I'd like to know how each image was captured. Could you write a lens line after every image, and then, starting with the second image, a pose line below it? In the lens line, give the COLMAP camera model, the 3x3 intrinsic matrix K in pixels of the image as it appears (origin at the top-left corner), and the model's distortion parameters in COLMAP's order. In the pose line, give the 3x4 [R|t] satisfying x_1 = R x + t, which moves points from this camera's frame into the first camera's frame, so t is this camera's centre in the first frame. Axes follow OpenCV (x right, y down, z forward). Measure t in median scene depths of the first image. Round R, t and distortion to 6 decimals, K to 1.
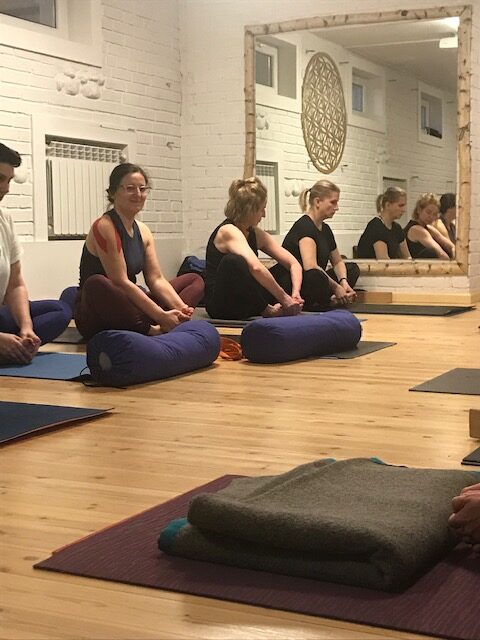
lens RADIAL K [[1075.3, 0, 240.0], [0, 1075.3, 320.0], [0, 0, 1]] dist [0.029859, 0.002660]
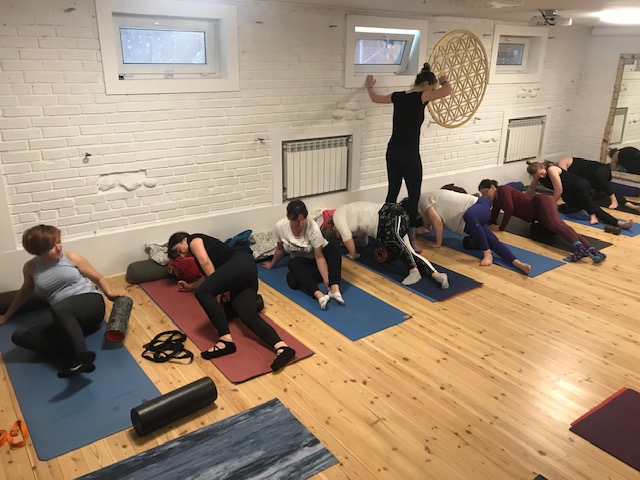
lens RADIAL K [[525.6, 0, 316.0], [0, 525.6, 228.0], [0, 0, 1]] dist [0.015757, 0.006825]
pose [[0.885745, 0.165335, -0.433728, -0.017858], [-0.060716, 0.967652, 0.244873, -0.175417], [0.460184, -0.190561, 0.867132, -0.179331]]
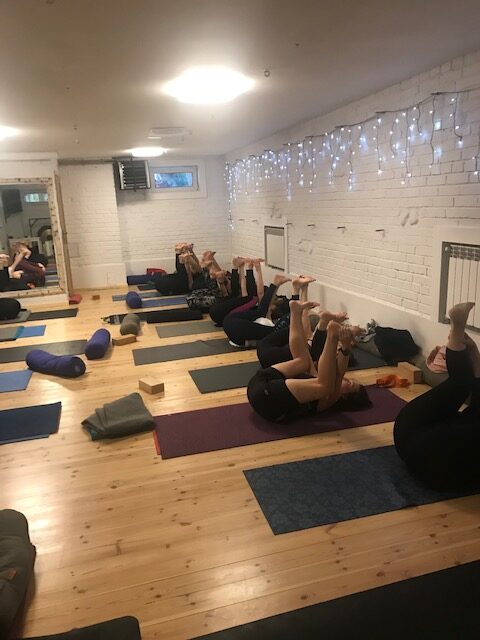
lens RADIAL K [[525.6, 0, 248.1], [0, 525.6, 312.7], [0, 0, 1]] dist [0.015757, 0.006825]
pose [[0.736576, -0.170740, 0.654449, -0.251840], [0.104287, 0.984711, 0.139528, -0.116098], [-0.668266, -0.034522, 0.743121, -0.126873]]
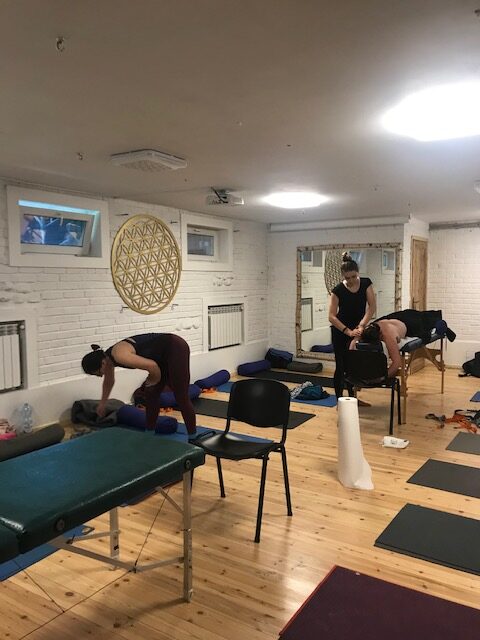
lens RADIAL K [[515.1, 0, 245.1], [0, 515.1, 322.6], [0, 0, 1]] dist [0.057080, -0.109644]
pose [[0.994539, 0.010704, -0.103815, 0.010267], [-0.010793, 0.999942, -0.000302, -0.121801], [0.103806, 0.001421, 0.994597, -0.067743]]
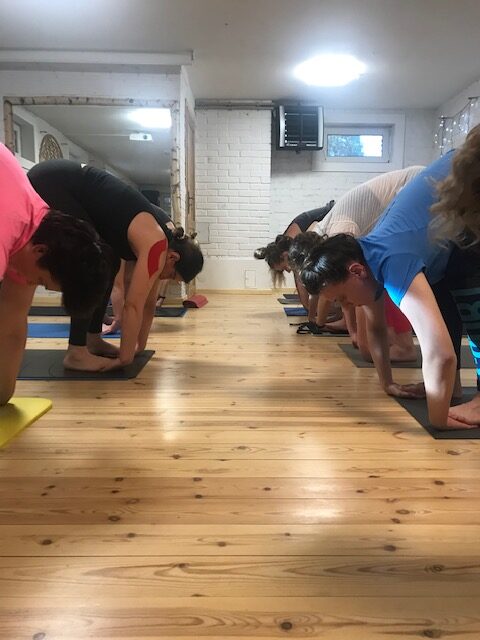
lens RADIAL K [[525.6, 0, 248.1], [0, 525.6, 312.7], [0, 0, 1]] dist [0.015757, 0.006825]
pose [[0.883813, -0.042272, 0.465927, -0.045967], [0.030003, 0.998981, 0.033721, -0.024581], [-0.466878, -0.015824, 0.884180, 0.304040]]
